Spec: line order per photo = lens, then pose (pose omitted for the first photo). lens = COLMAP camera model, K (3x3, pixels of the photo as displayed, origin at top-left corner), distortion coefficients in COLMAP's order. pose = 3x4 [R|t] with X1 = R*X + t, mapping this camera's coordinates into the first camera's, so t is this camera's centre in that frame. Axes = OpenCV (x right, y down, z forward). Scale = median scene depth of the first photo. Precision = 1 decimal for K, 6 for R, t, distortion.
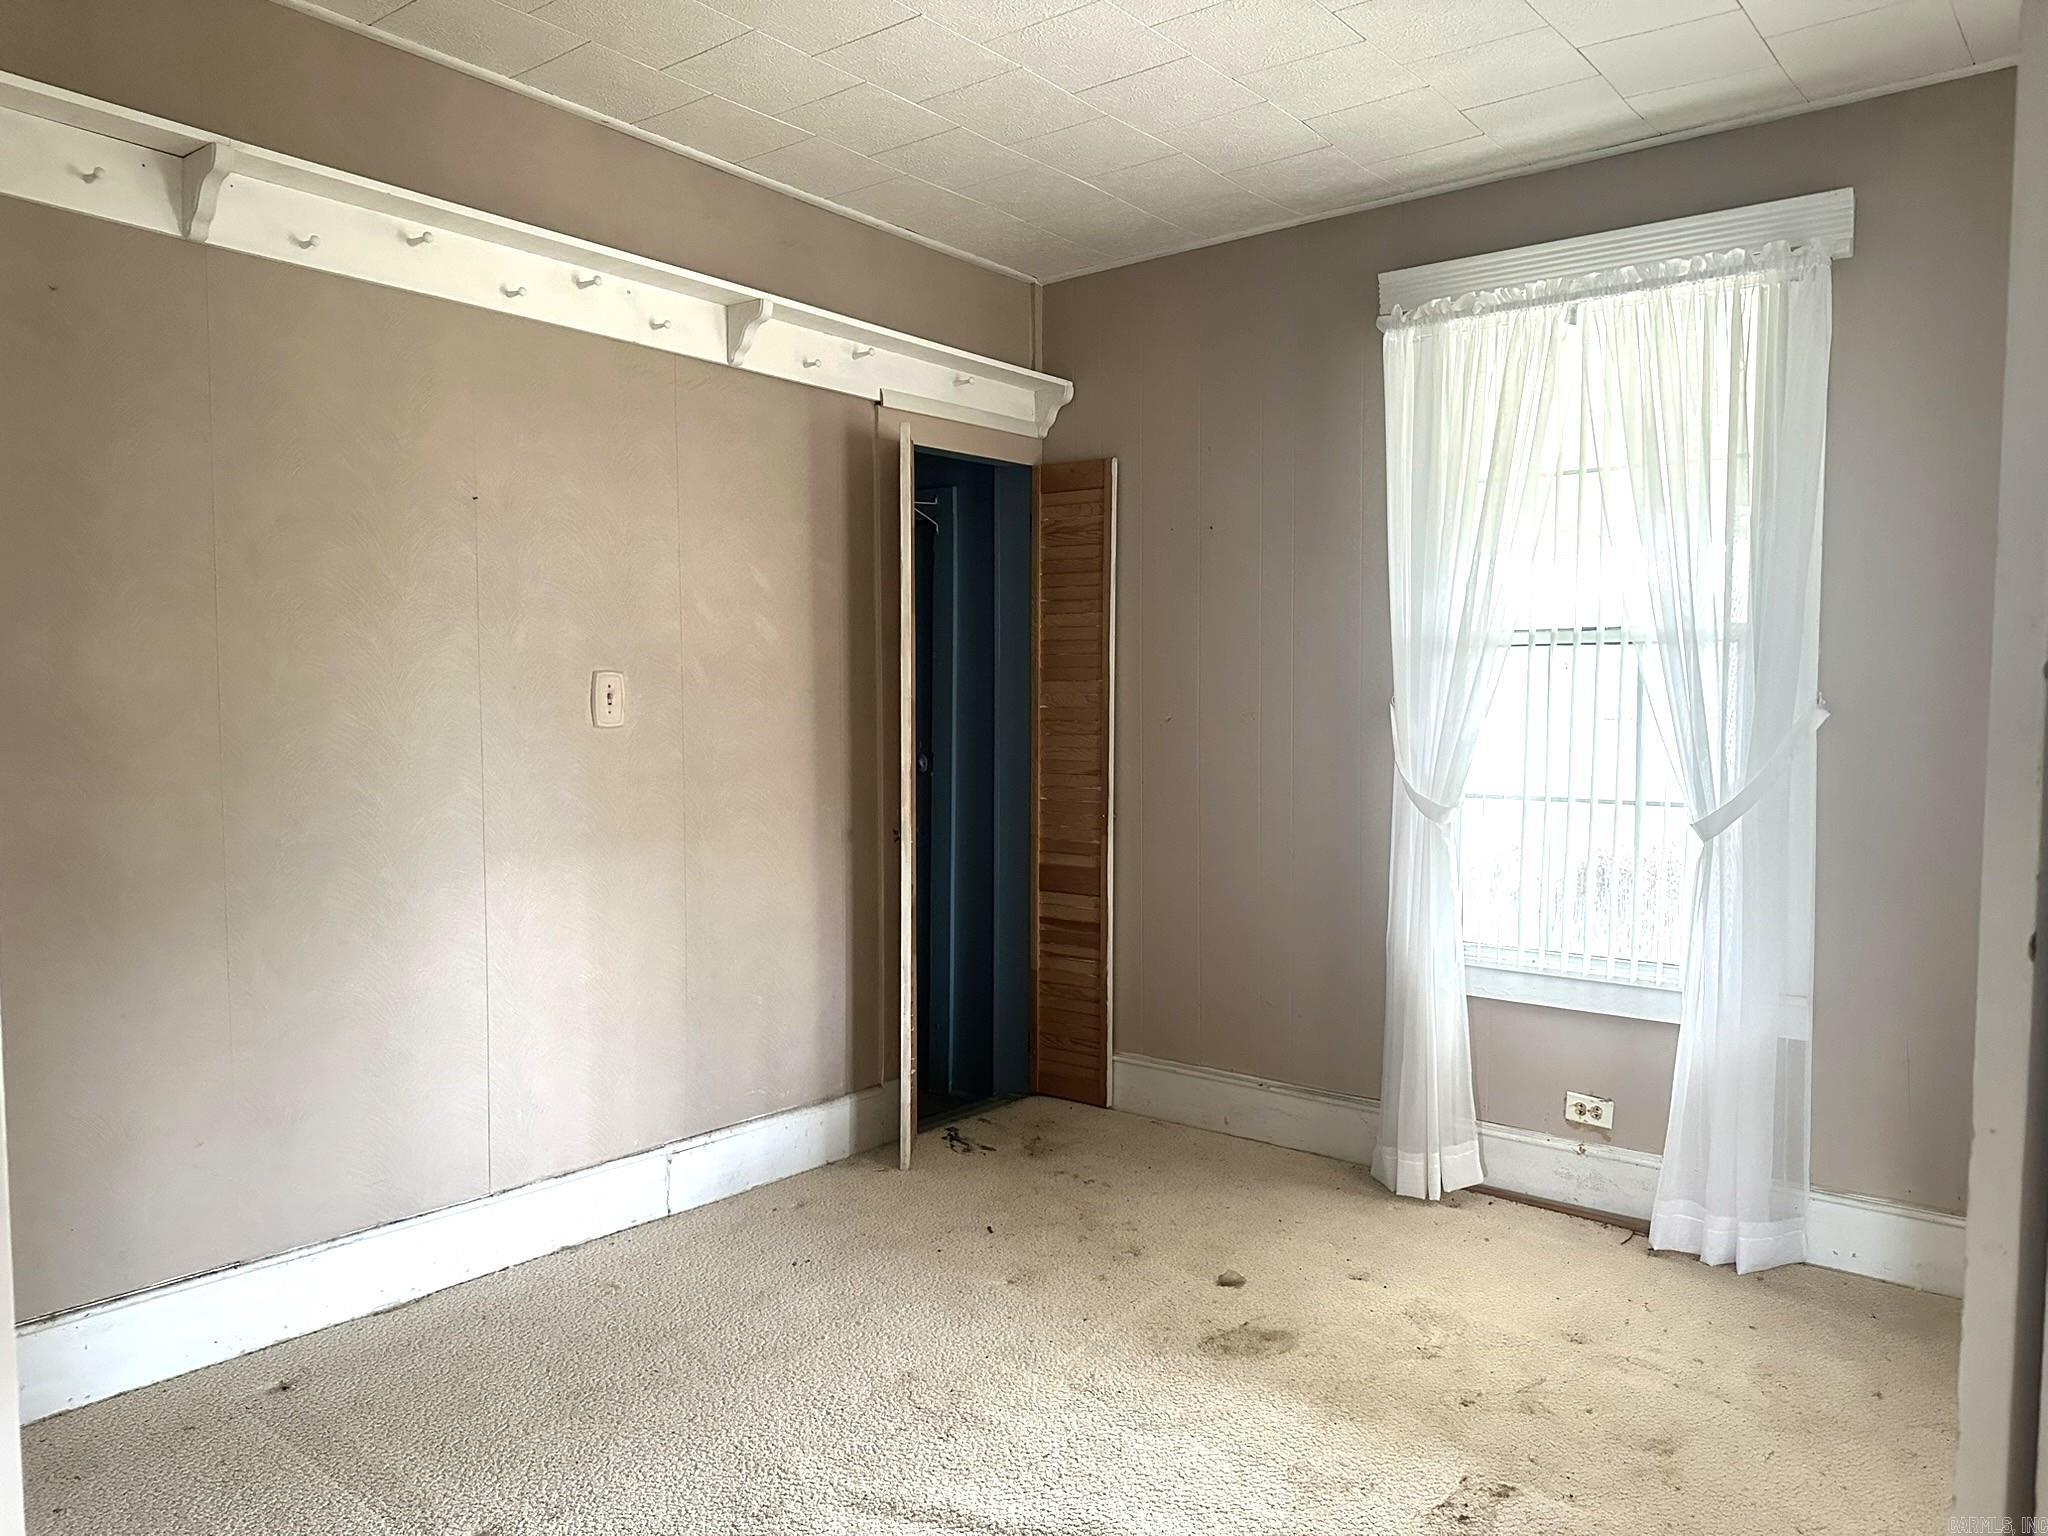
lens RADIAL K [[1424.0, 0, 1025.9], [0, 1424.0, 768.6], [0, 0, 1]] dist [-0.000239, -0.022817]
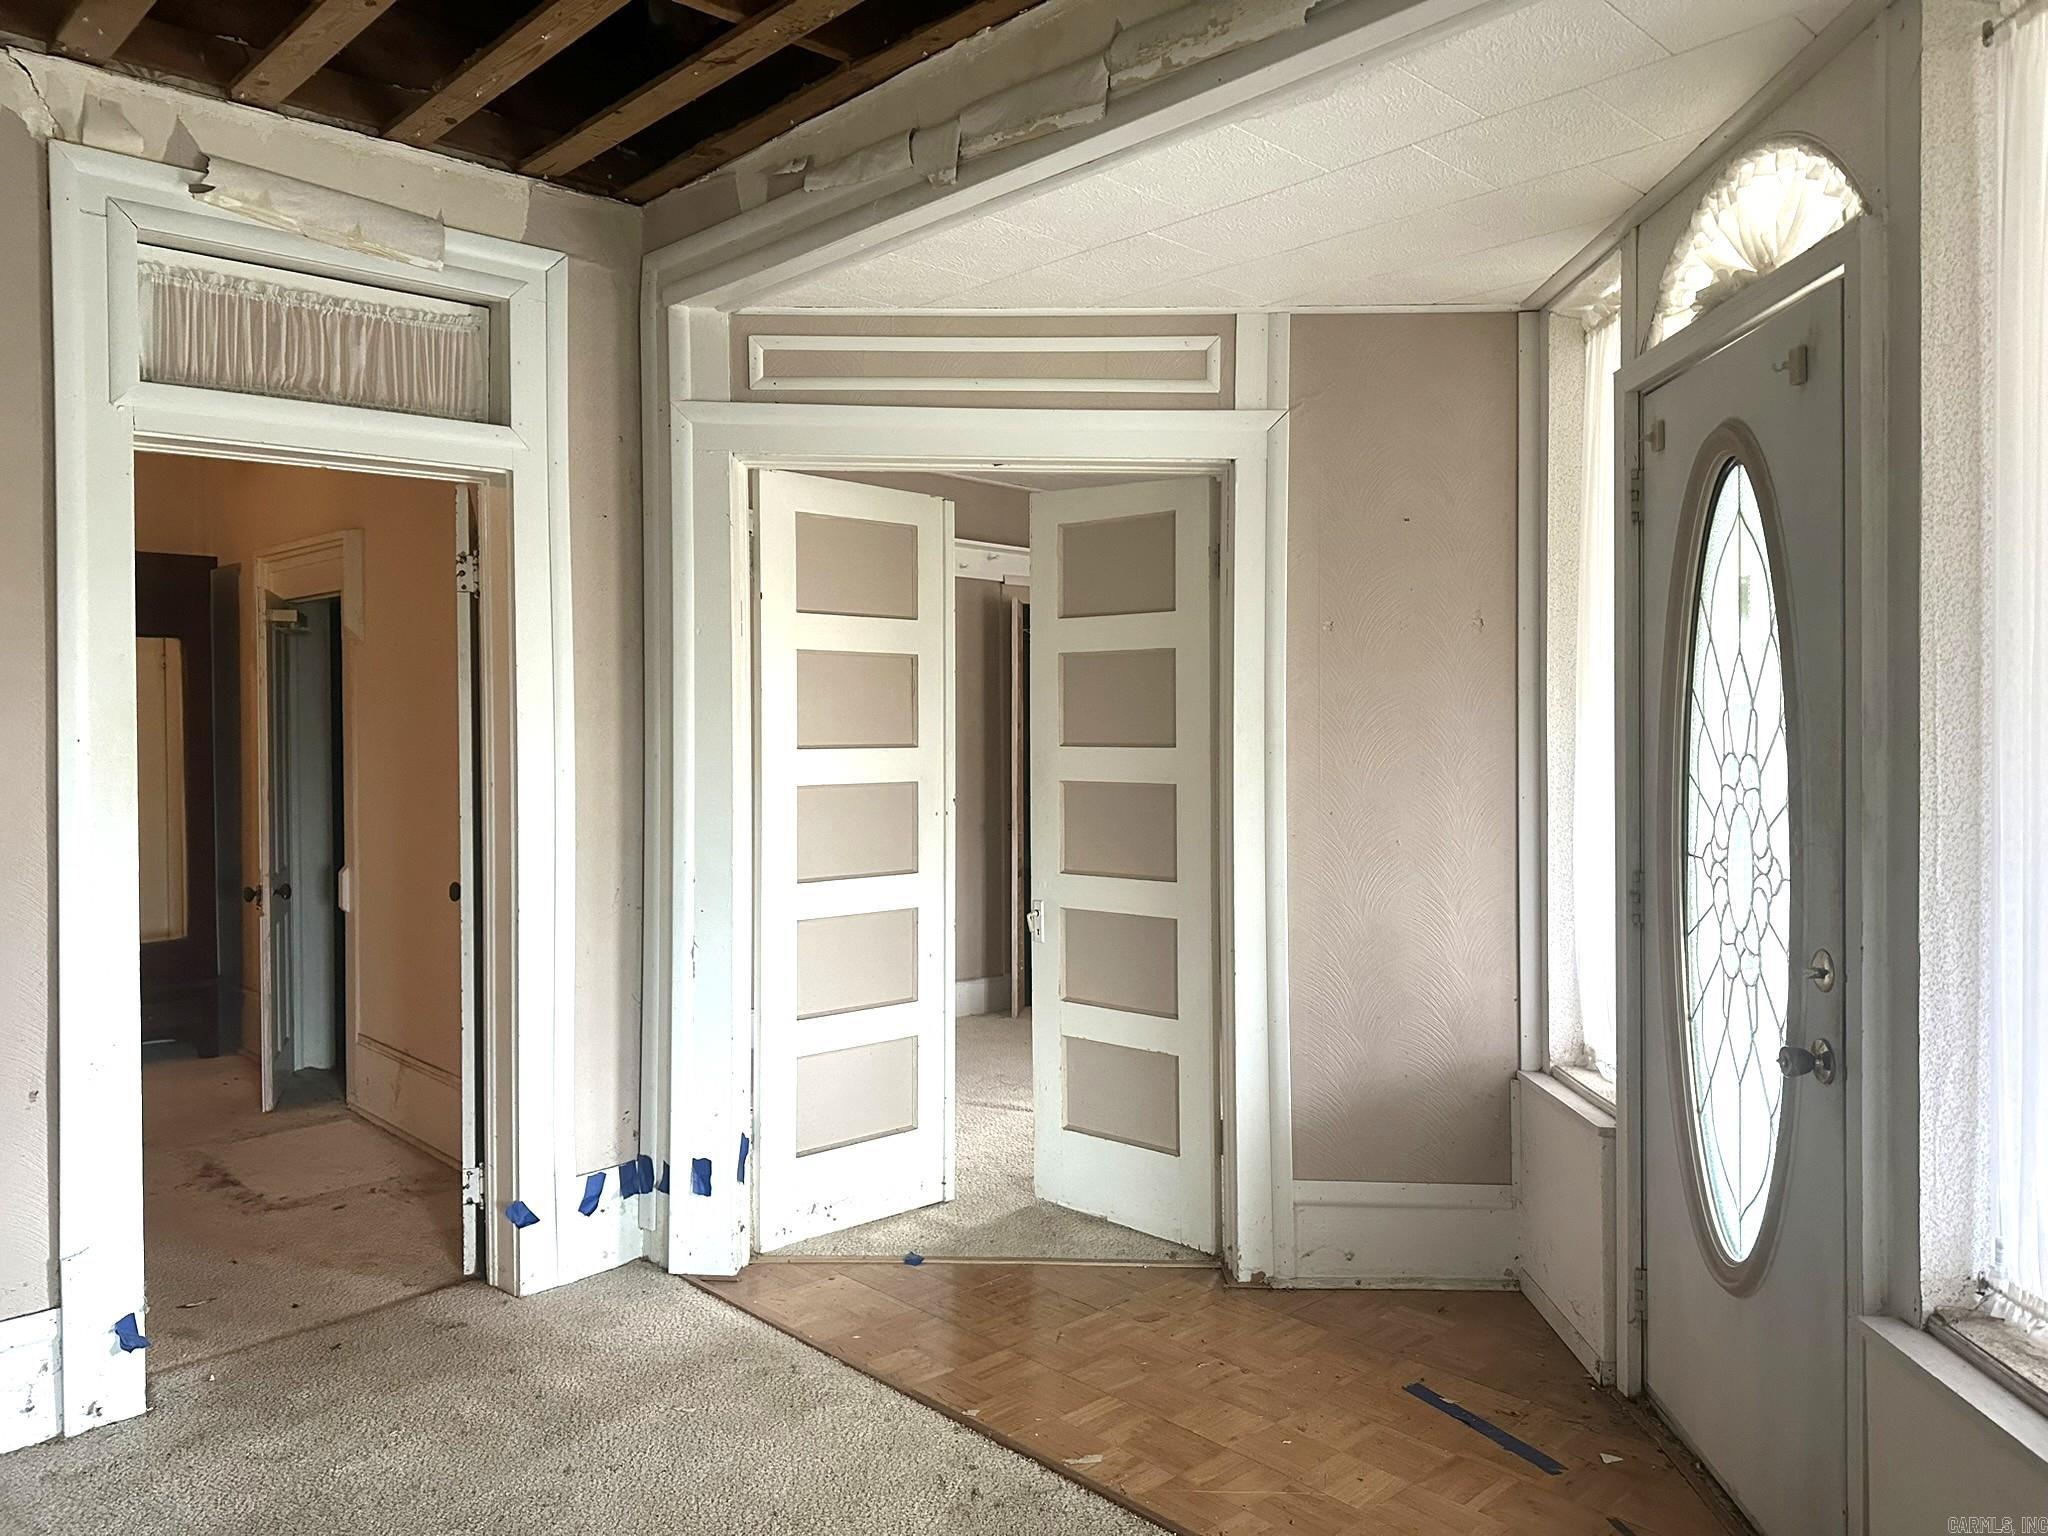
lens RADIAL K [[1424.0, 0, 1023.6], [0, 1424.0, 763.9], [0, 0, 1]] dist [-0.000239, -0.022817]
pose [[0.995829, -0.000929, -0.091235, 0.087187], [-0.003198, 0.998978, -0.045082, 0.043212], [0.091184, 0.045186, 0.994808, -0.769956]]
